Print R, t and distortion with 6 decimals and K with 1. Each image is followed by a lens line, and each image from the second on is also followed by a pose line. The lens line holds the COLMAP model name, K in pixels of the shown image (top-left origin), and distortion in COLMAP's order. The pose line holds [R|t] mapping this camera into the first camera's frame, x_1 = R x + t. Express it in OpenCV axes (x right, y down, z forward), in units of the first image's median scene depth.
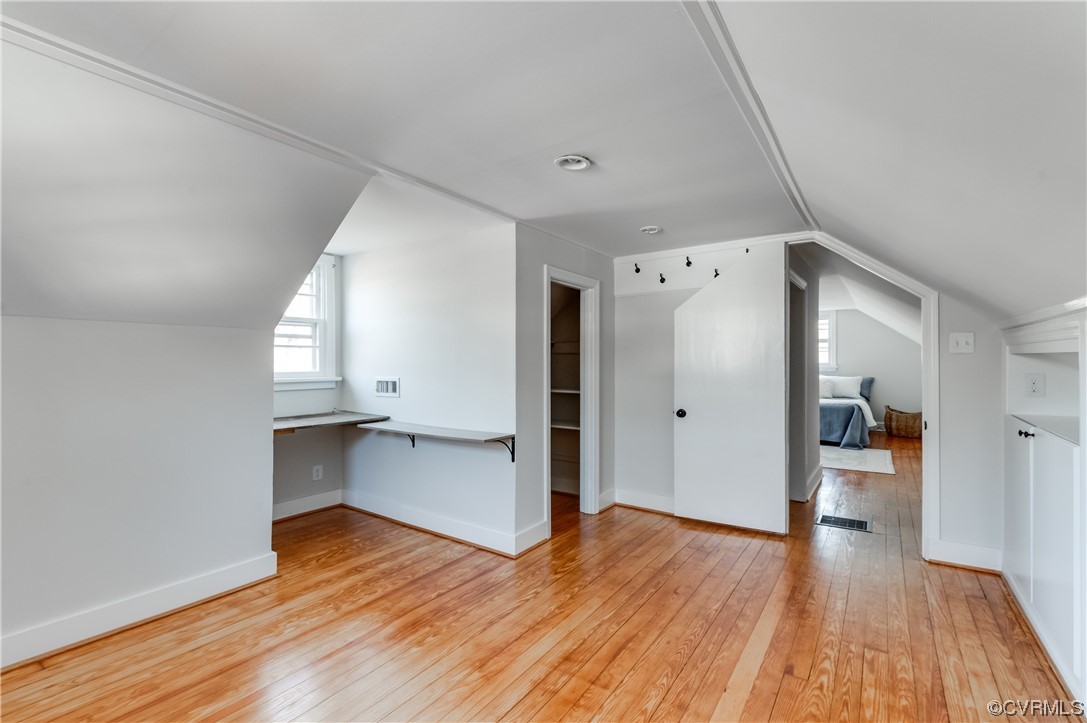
lens RADIAL K [[487.3, 0, 539.7], [0, 487.3, 358.7], [0, 0, 1]] dist [0.002566, -0.000407]
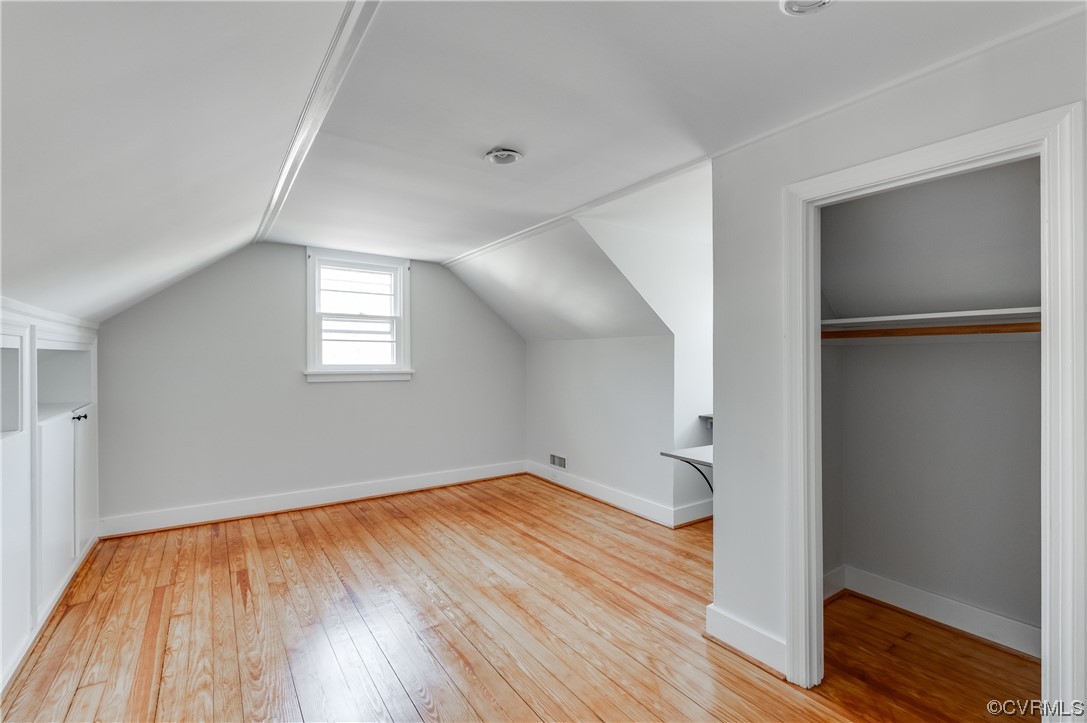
lens RADIAL K [[487.3, 0, 540.0], [0, 487.3, 360.8], [0, 0, 1]] dist [0.002566, -0.000407]
pose [[-0.351983, 0.002748, -0.936002, 0.846787], [-0.000608, 0.999995, 0.003165, 0.007772], [0.936006, 0.001683, -0.351980, 1.241361]]
